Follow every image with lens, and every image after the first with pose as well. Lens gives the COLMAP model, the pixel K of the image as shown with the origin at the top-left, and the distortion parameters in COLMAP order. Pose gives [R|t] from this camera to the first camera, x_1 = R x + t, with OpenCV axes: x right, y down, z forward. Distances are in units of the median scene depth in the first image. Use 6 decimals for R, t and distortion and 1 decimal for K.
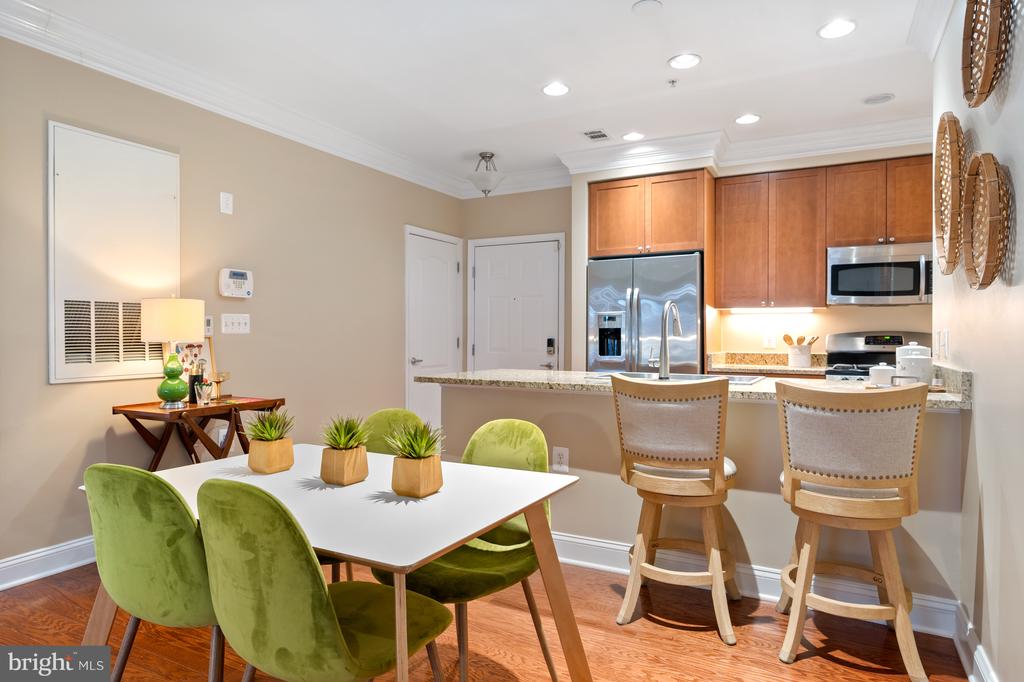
lens RADIAL K [[604.7, 0, 496.3], [0, 604.7, 336.4], [0, 0, 1]] dist [-0.004590, -0.001994]
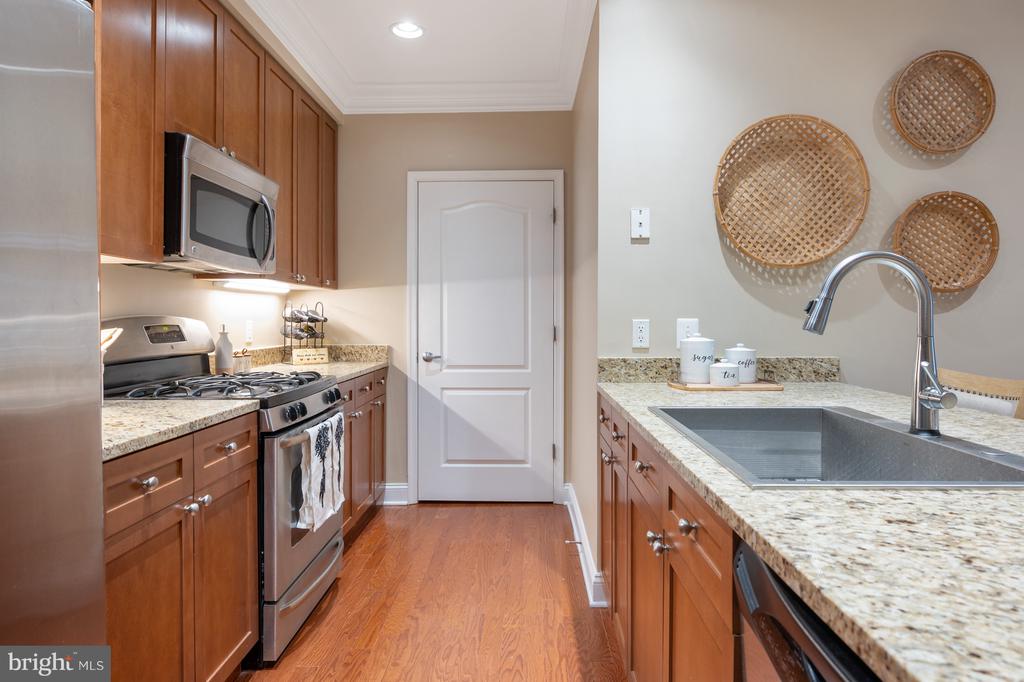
lens RADIAL K [[624.8, 0, 513.3], [0, 624.8, 321.3], [0, 0, 1]] dist [-0.004092, -0.003217]
pose [[-0.484933, -0.006032, 0.874530, 0.017125], [-0.000500, 0.999978, 0.006620, -0.008374], [-0.874551, 0.002773, -0.484926, 0.987617]]
